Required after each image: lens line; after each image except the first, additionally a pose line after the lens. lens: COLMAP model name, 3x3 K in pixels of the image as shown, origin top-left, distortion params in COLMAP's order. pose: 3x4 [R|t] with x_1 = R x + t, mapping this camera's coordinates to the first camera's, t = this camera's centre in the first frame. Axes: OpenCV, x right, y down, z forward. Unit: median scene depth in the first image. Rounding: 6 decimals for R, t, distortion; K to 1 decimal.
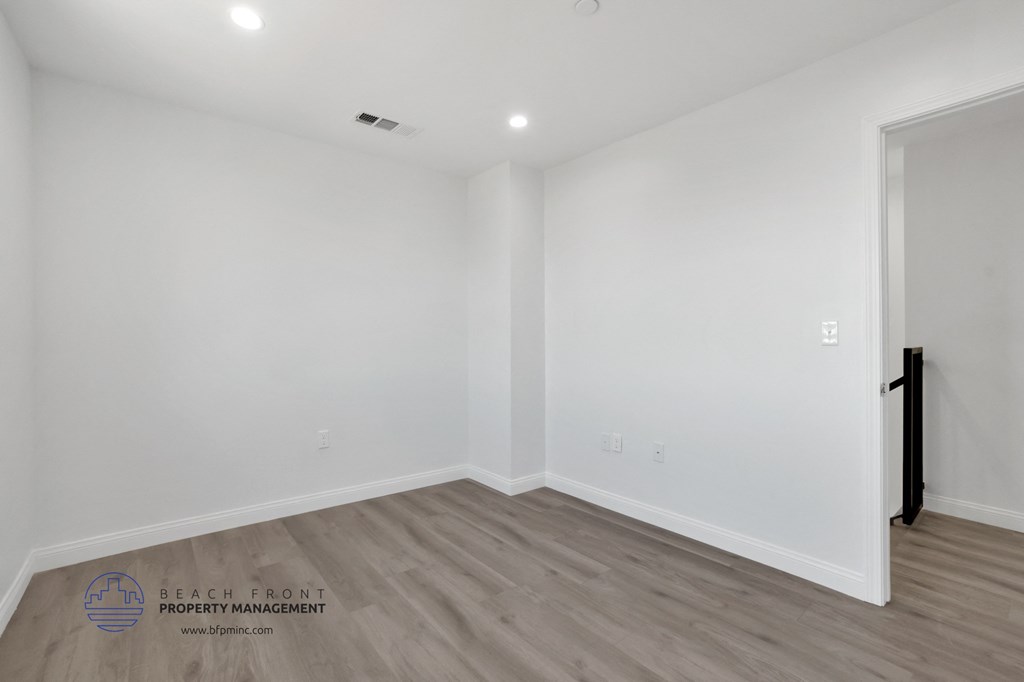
lens RADIAL K [[458.5, 0, 510.8], [0, 458.5, 338.5], [0, 0, 1]] dist [-0.067296, 0.034808]
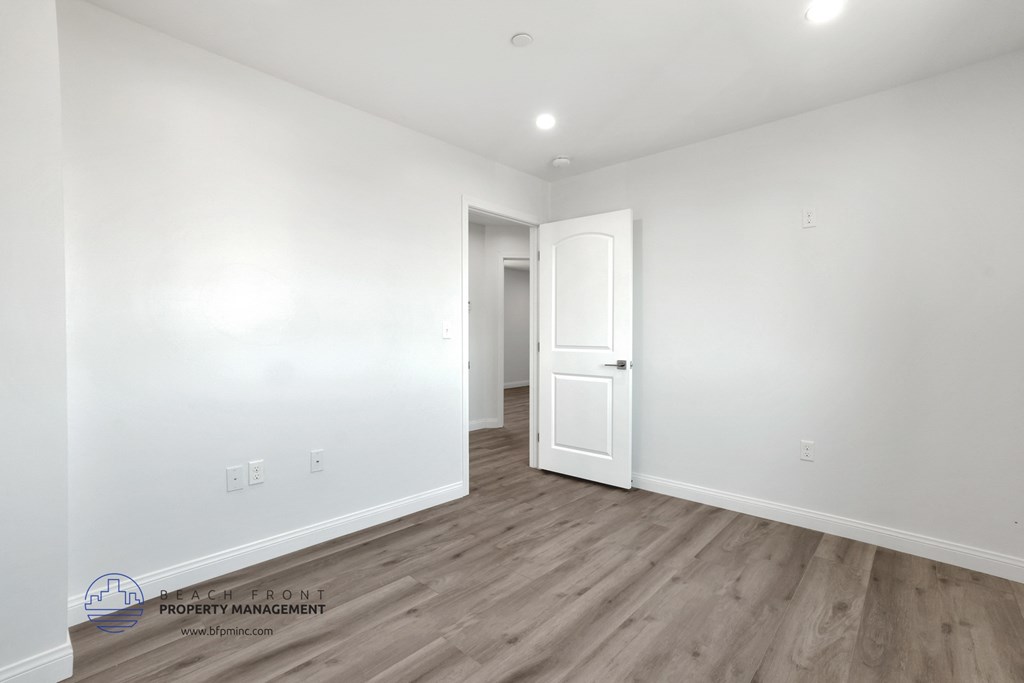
lens RADIAL K [[458.5, 0, 510.8], [0, 458.5, 339.0], [0, 0, 1]] dist [-0.067296, 0.034808]
pose [[-0.146160, -0.011758, 0.989191, -0.848808], [-0.009476, 0.999900, 0.010485, -0.003640], [-0.989216, -0.007841, -0.146257, 1.056019]]
